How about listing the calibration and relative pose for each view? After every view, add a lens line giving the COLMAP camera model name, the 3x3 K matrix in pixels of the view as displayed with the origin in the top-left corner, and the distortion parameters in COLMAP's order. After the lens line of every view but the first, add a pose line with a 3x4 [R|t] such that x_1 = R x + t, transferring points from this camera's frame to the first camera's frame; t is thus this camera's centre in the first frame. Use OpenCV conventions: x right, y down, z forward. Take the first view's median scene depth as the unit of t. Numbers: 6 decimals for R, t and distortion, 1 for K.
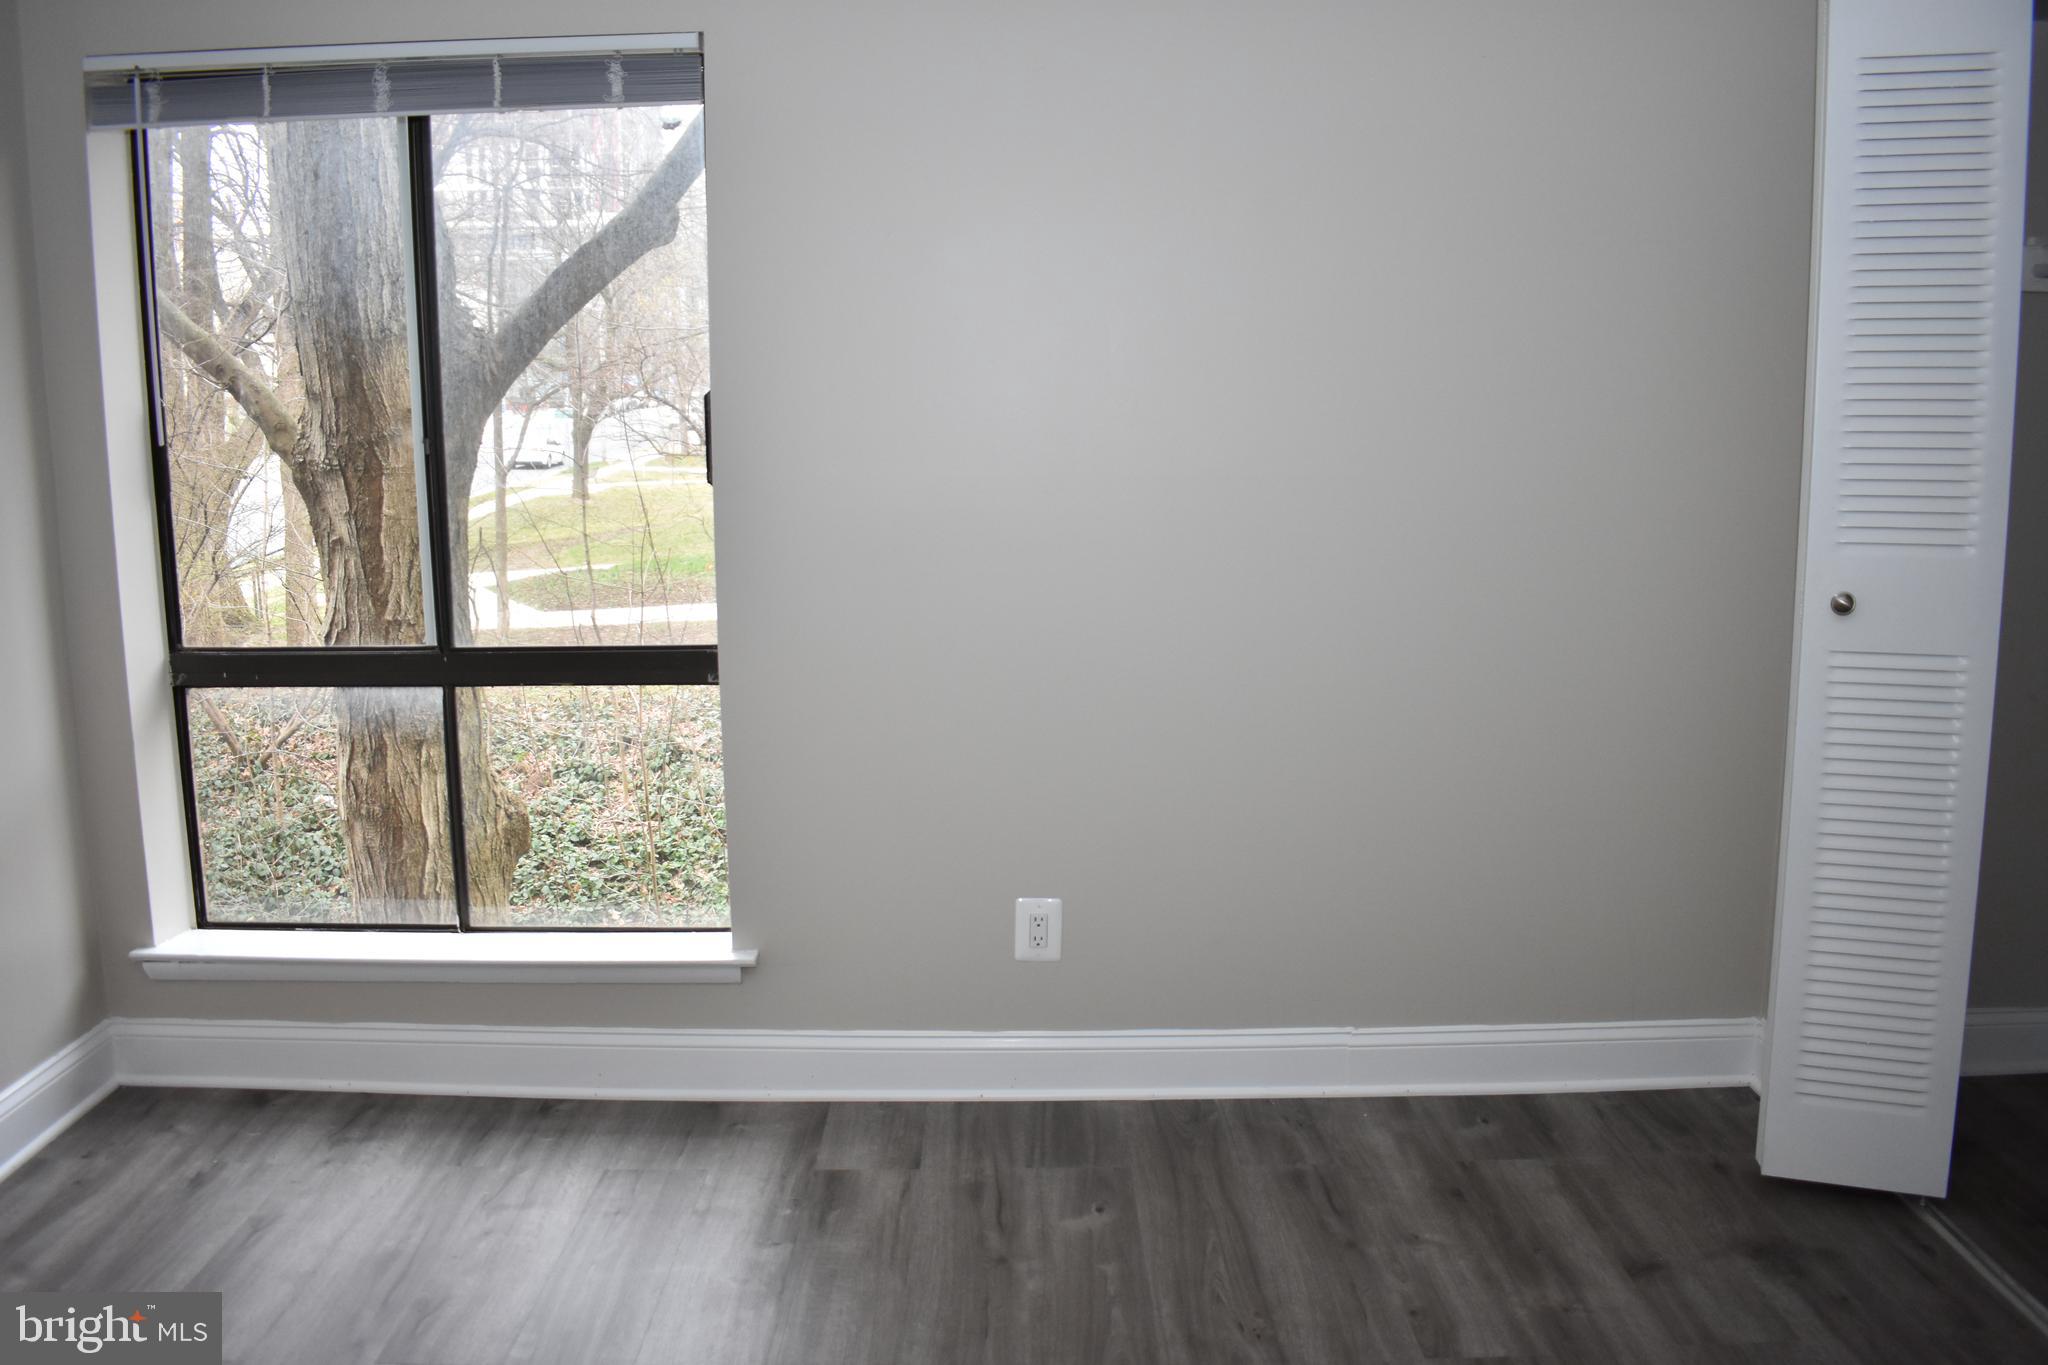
lens RADIAL K [[1626.6, 0, 1026.2], [0, 1626.6, 679.0], [0, 0, 1]] dist [-0.093712, 0.013097]
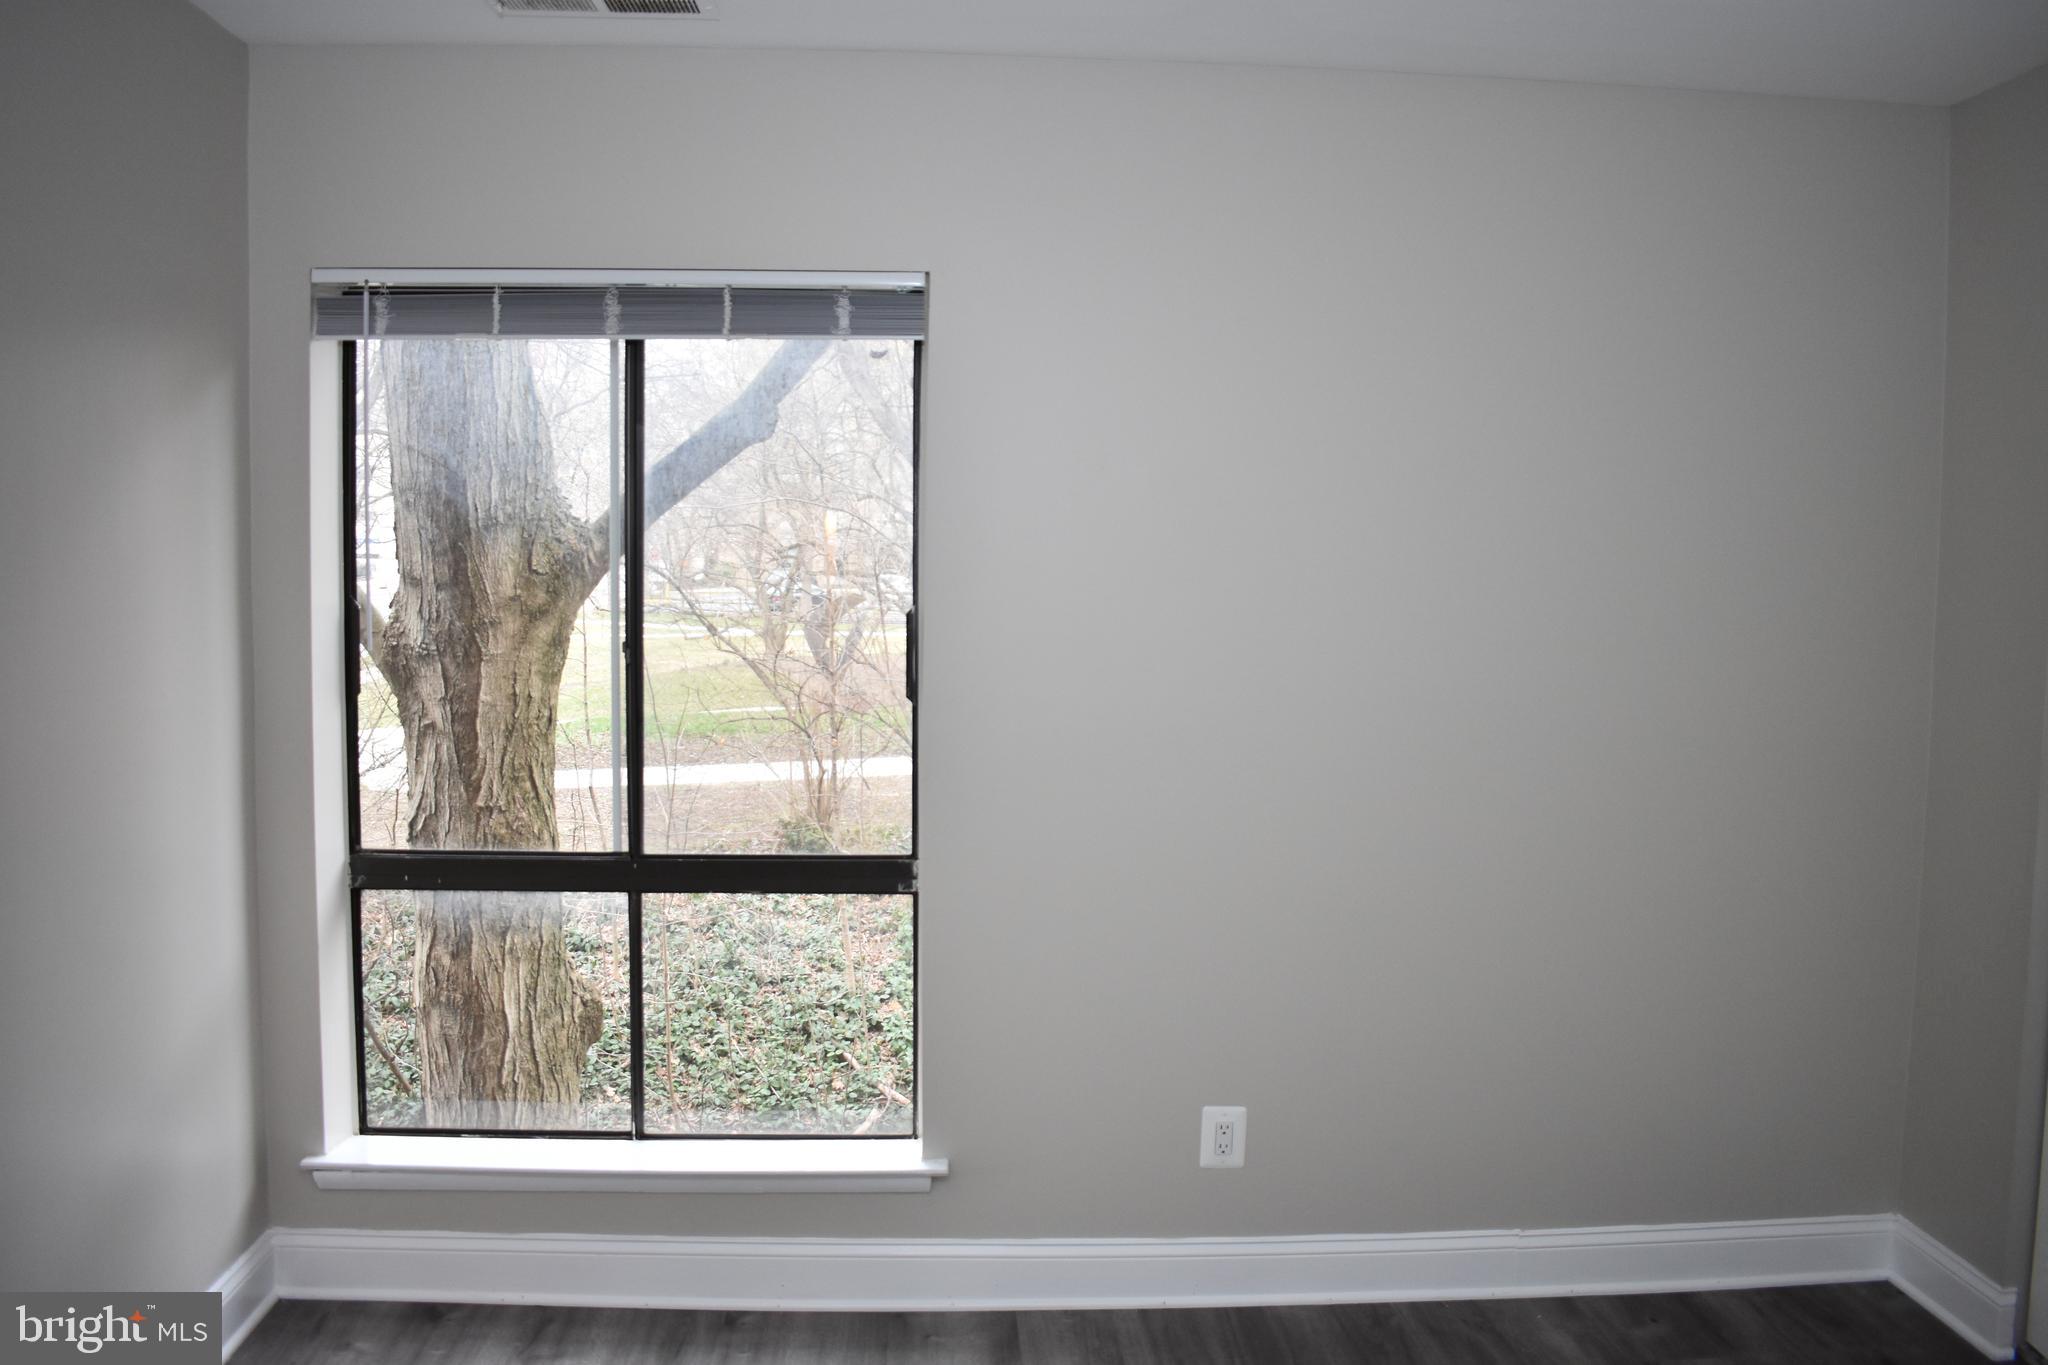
lens RADIAL K [[1626.6, 0, 1026.2], [0, 1626.6, 679.0], [0, 0, 1]] dist [-0.093712, 0.013097]
pose [[0.998279, 0.015313, 0.056608, -0.175763], [-0.009809, 0.995308, -0.096258, -0.033697], [-0.057816, 0.095537, 0.993745, -0.030979]]
